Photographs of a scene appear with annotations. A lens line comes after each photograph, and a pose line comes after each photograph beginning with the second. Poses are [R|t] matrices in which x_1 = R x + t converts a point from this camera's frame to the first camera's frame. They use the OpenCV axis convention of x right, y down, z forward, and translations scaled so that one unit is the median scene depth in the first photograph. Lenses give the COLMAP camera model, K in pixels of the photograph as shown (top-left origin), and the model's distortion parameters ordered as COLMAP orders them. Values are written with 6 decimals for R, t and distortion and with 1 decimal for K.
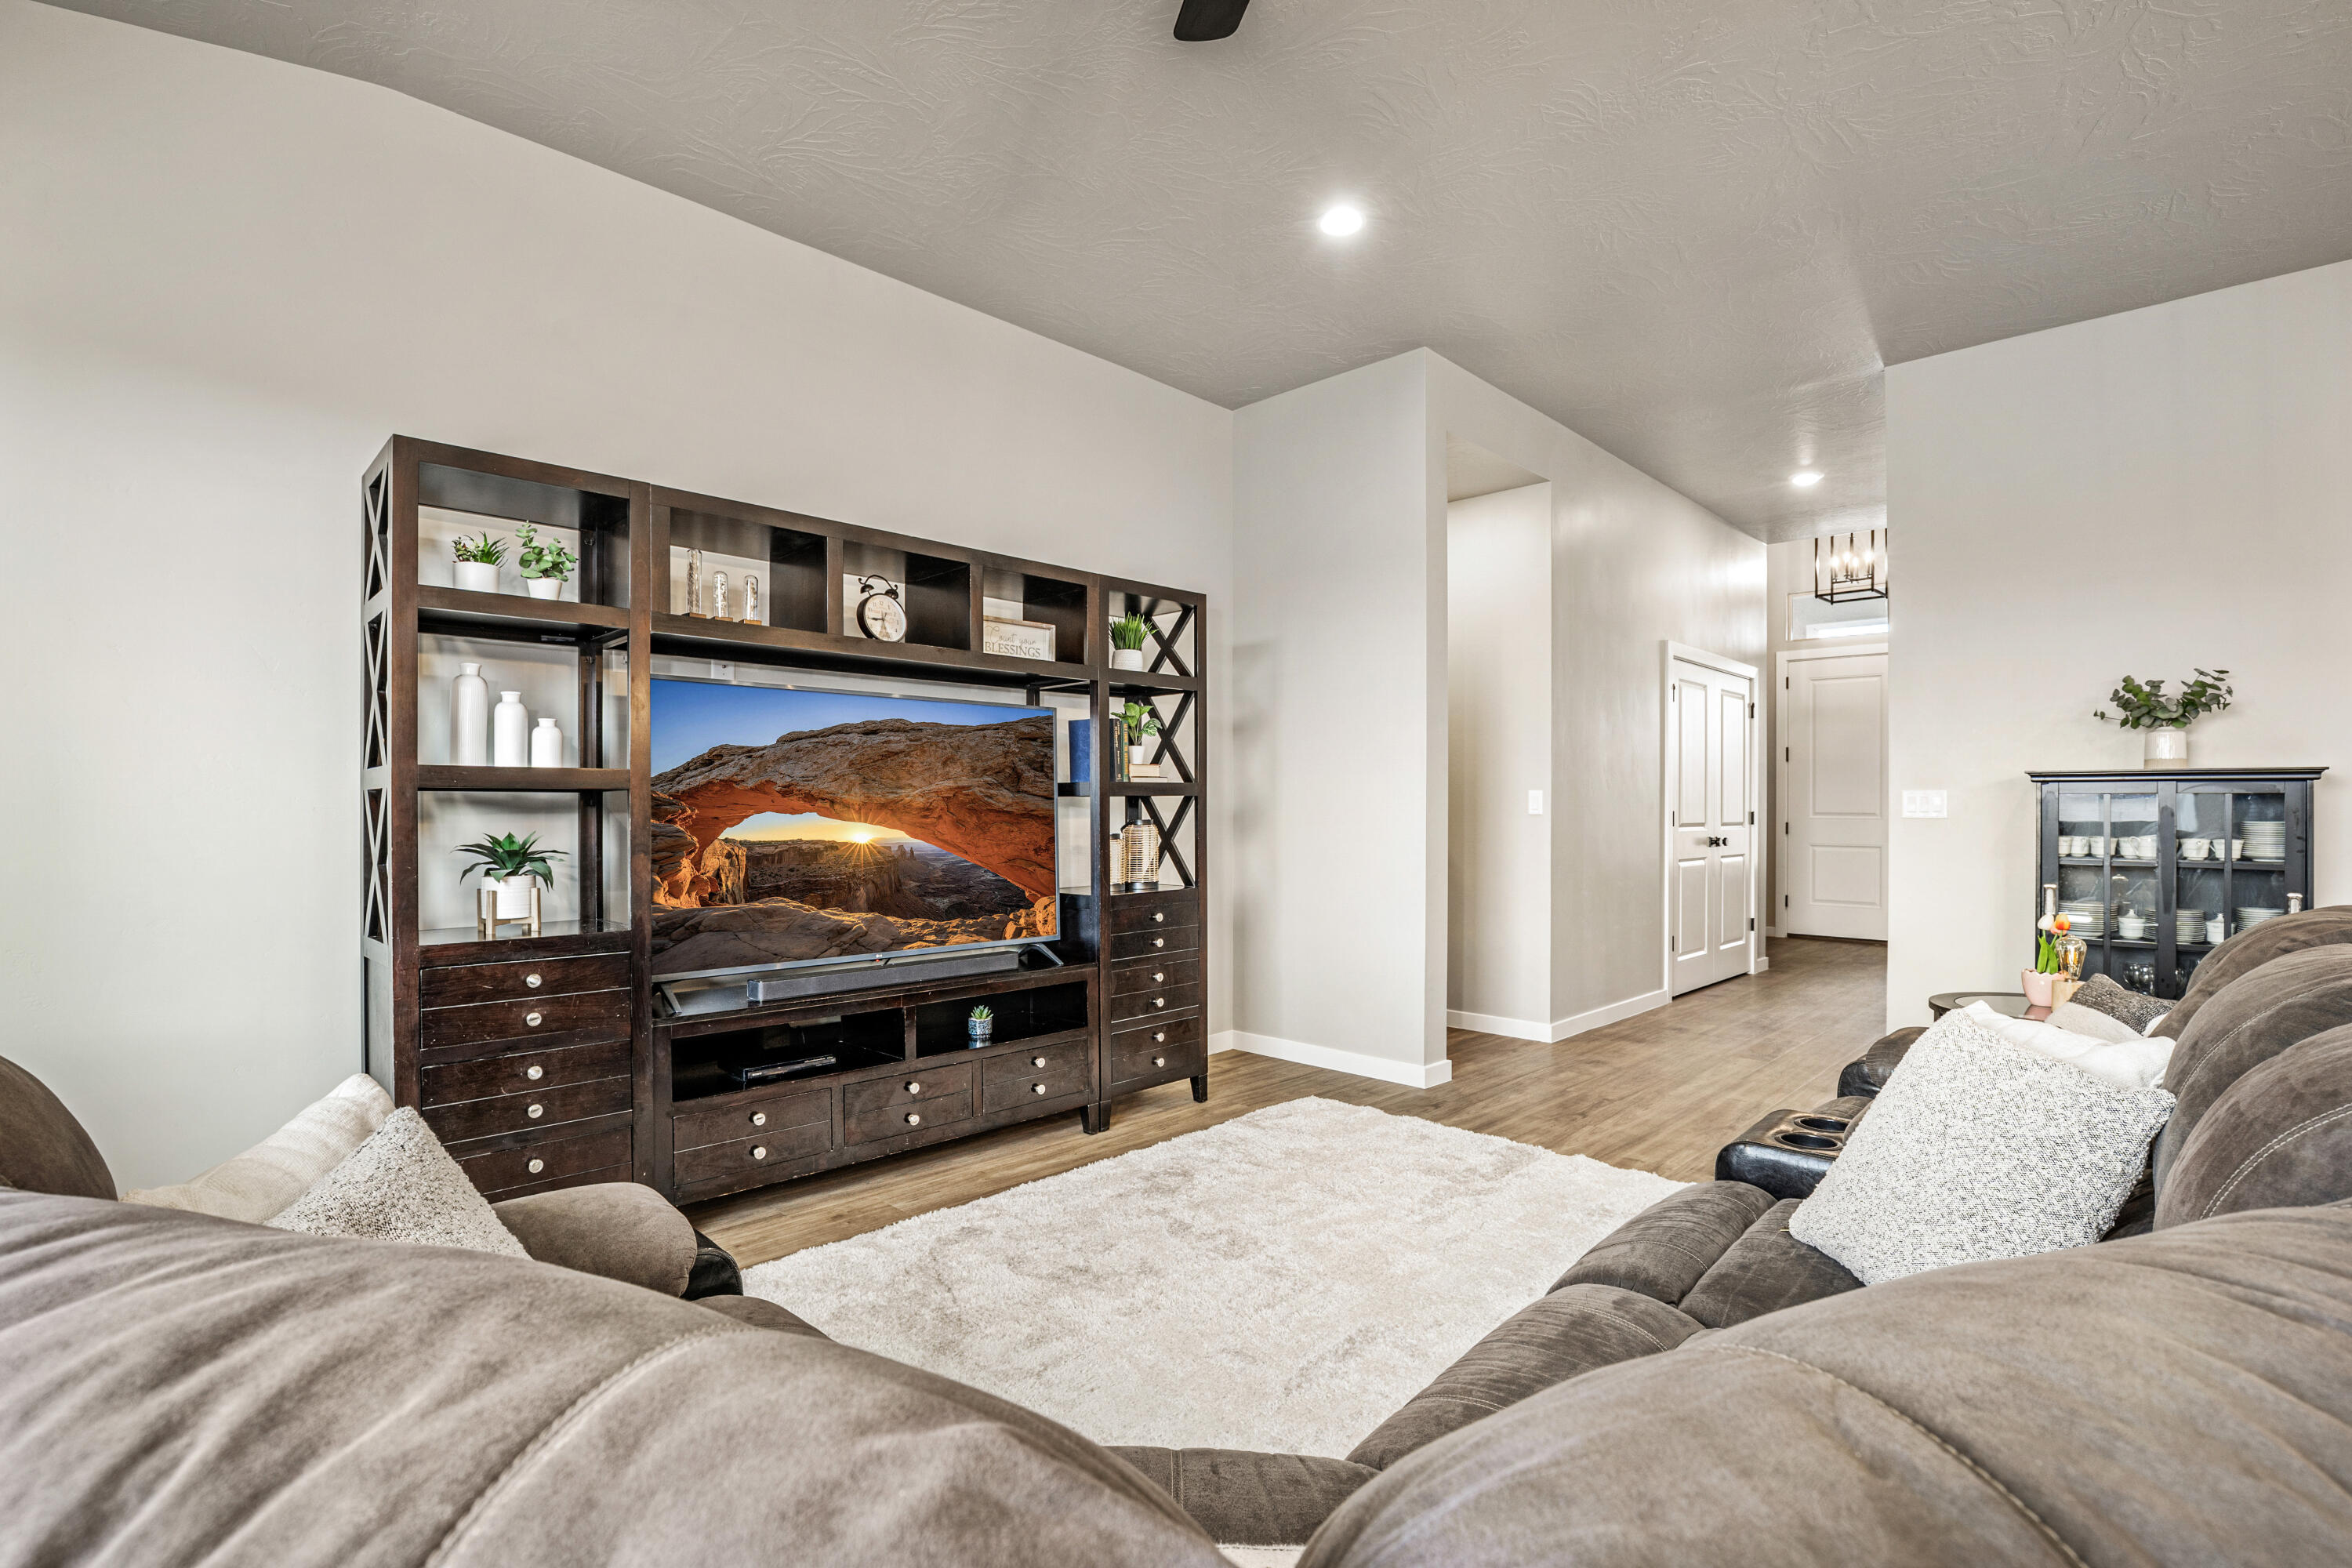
lens RADIAL K [[1093.0, 0, 1149.8], [0, 1093.0, 835.4], [0, 0, 1]] dist [-0.026080, 0.003090]
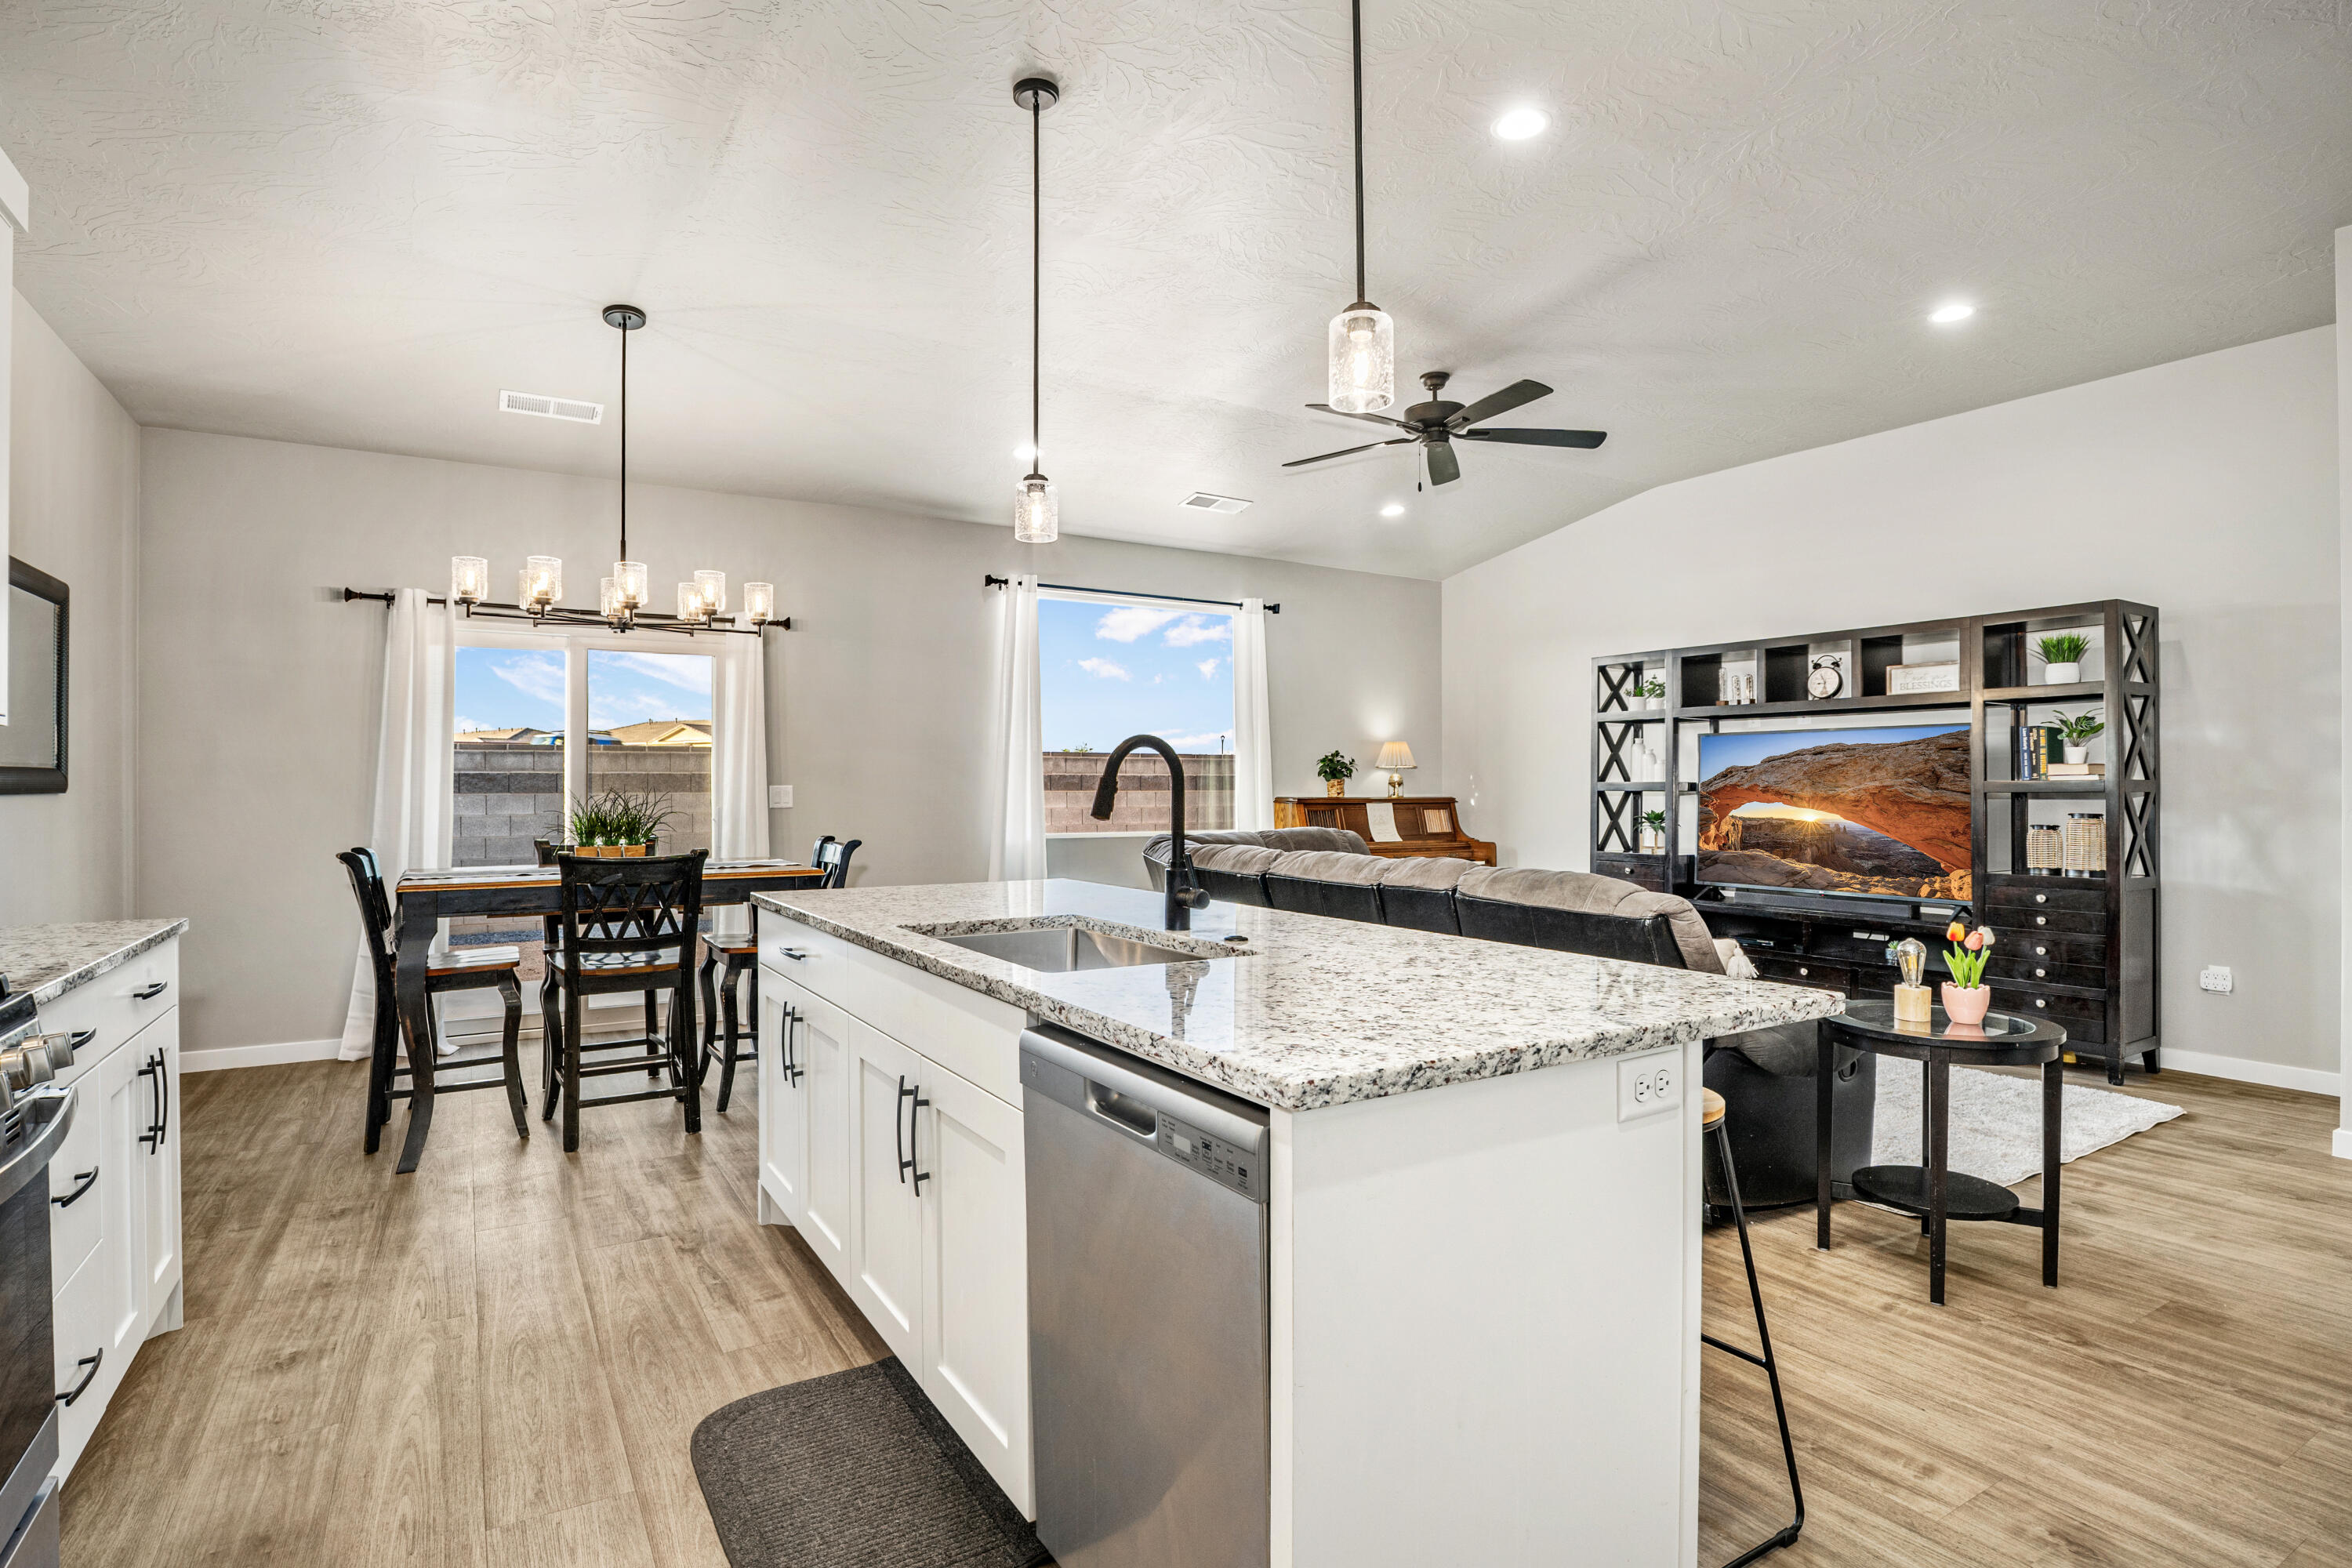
lens RADIAL K [[1189.4, 0, 1159.3], [0, 1189.4, 800.4], [0, 0, 1]] dist [-0.014858, 0.000417]
pose [[-0.212472, 0.001802, -0.977165, 1.628407], [-0.031115, 0.999479, 0.008609, -0.009038], [0.976672, 0.032234, -0.212305, 0.411339]]
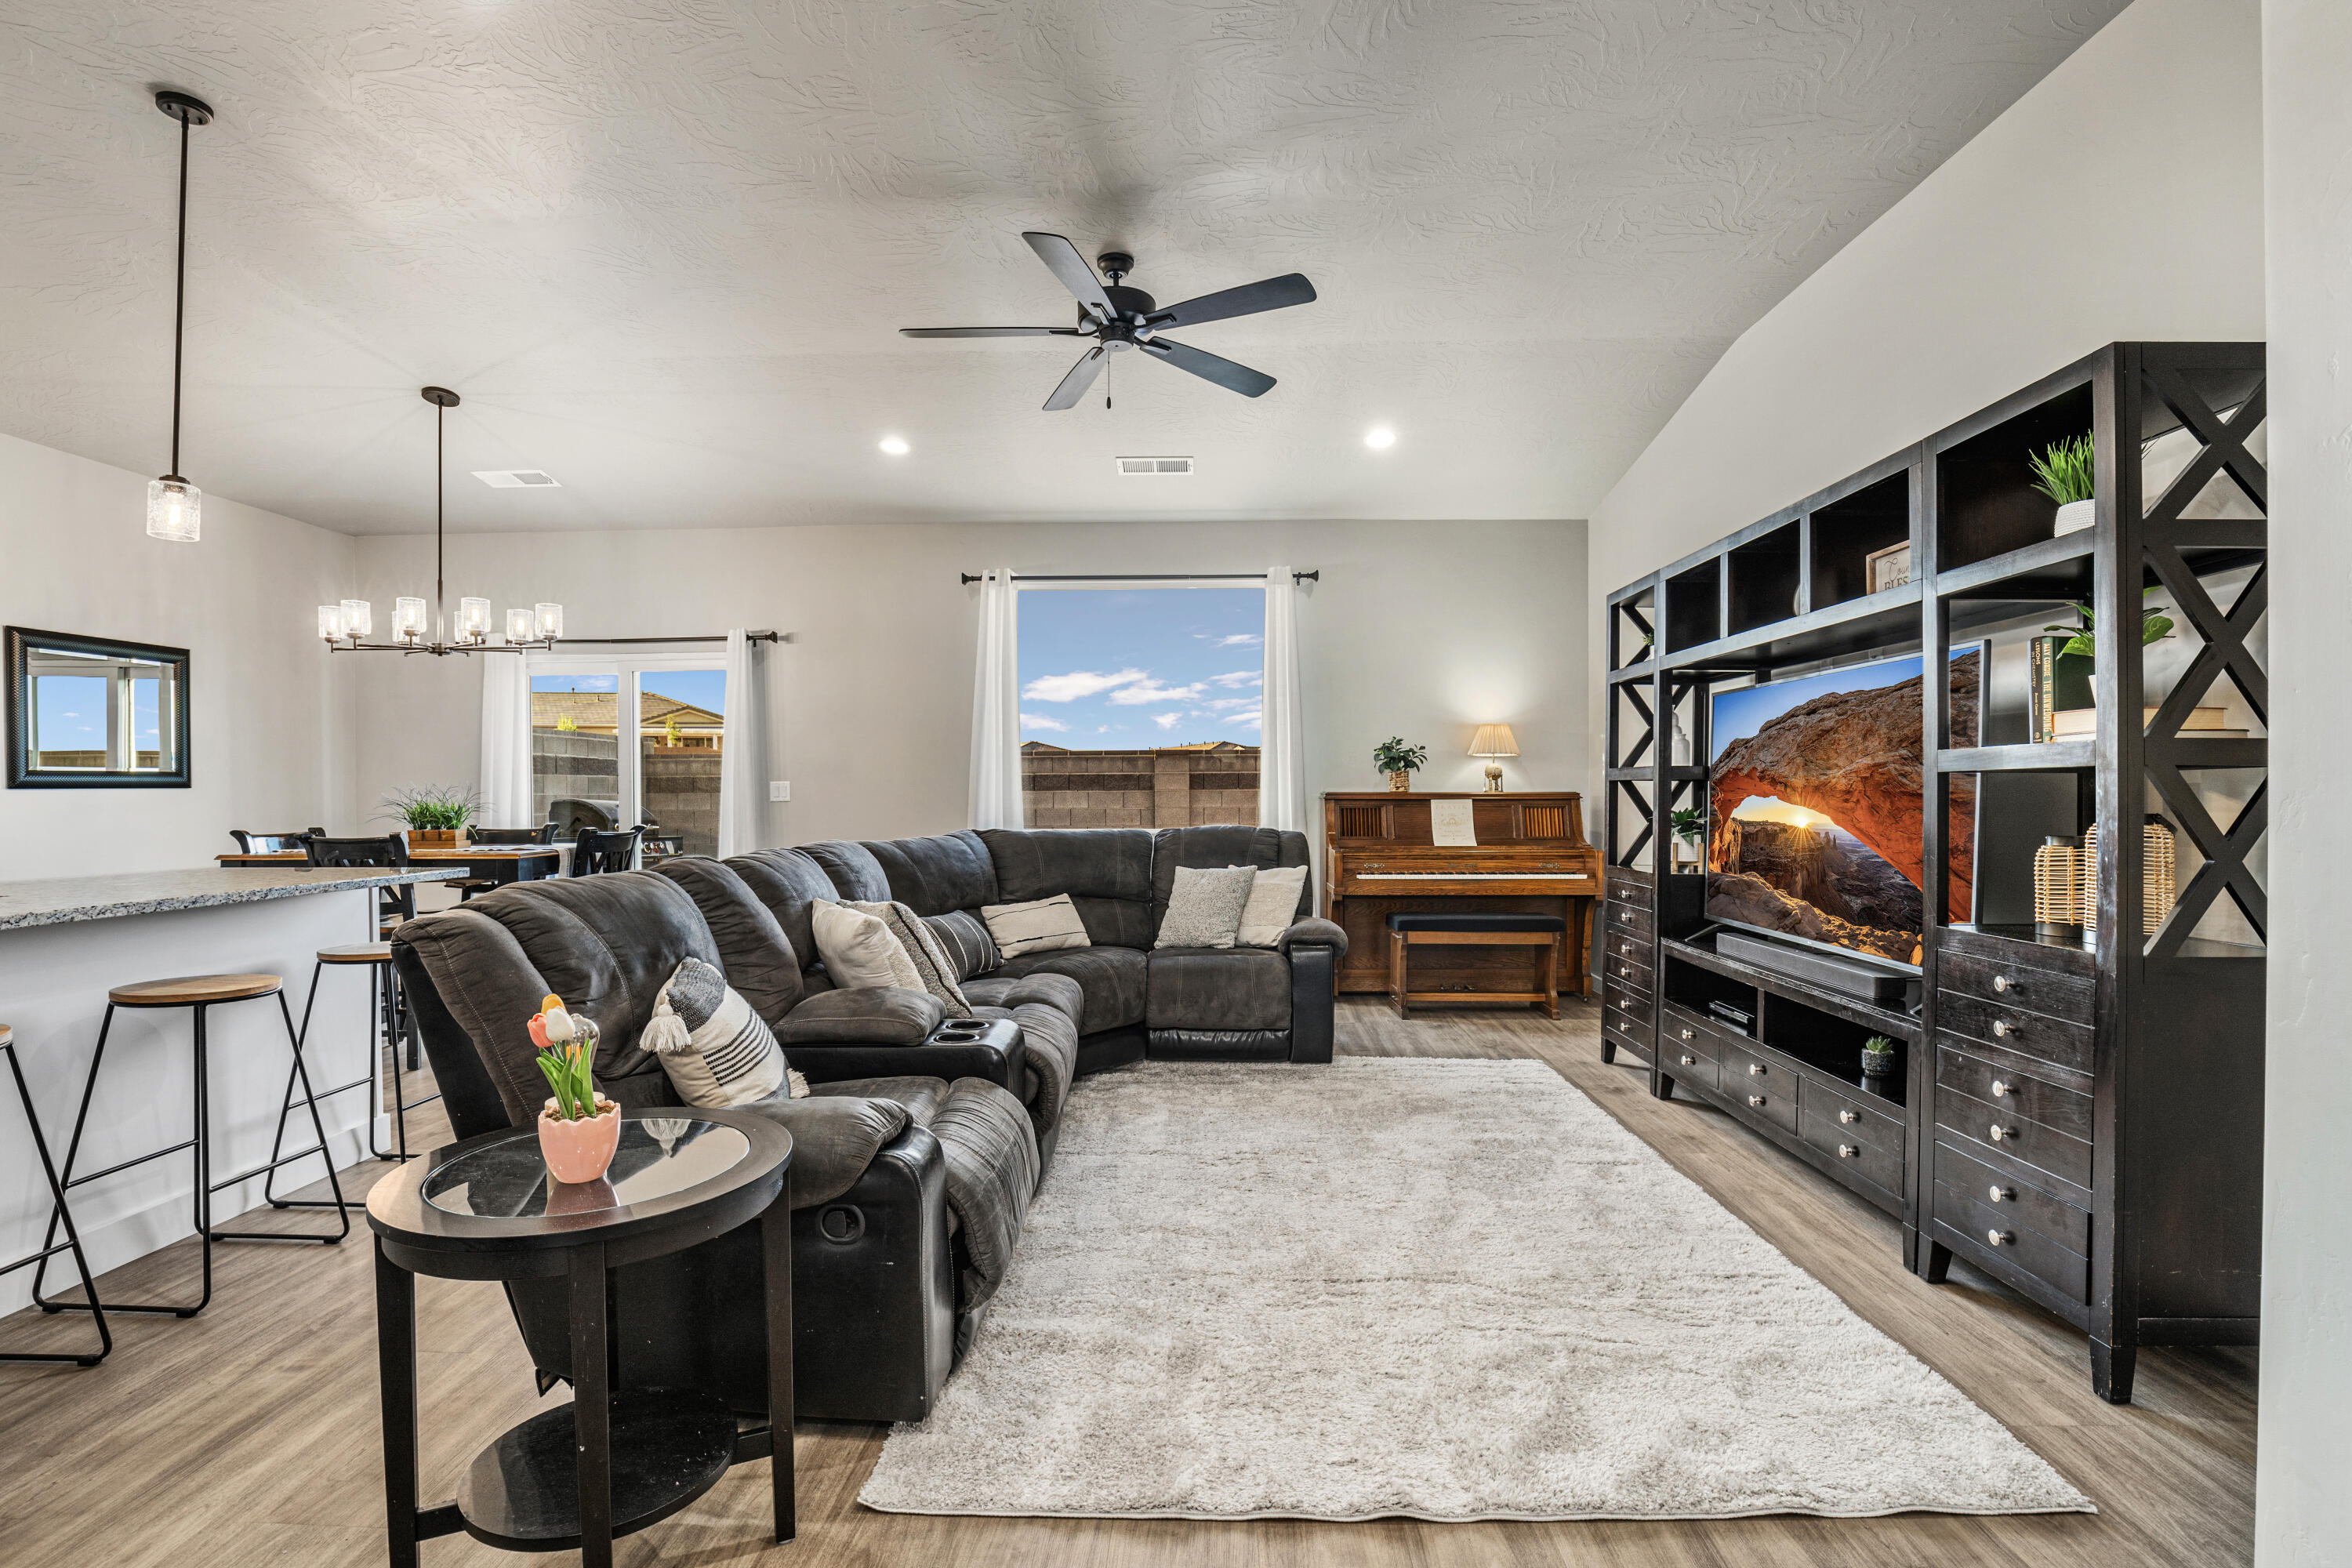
lens RADIAL K [[1093.0, 0, 1148.1], [0, 1093.0, 793.9], [0, 0, 1]] dist [-0.026080, 0.003090]
pose [[-0.720660, -0.005600, -0.693266, 0.801398], [-0.023284, 0.999599, 0.016129, -0.023967], [0.692898, 0.027765, -0.720501, 1.253851]]
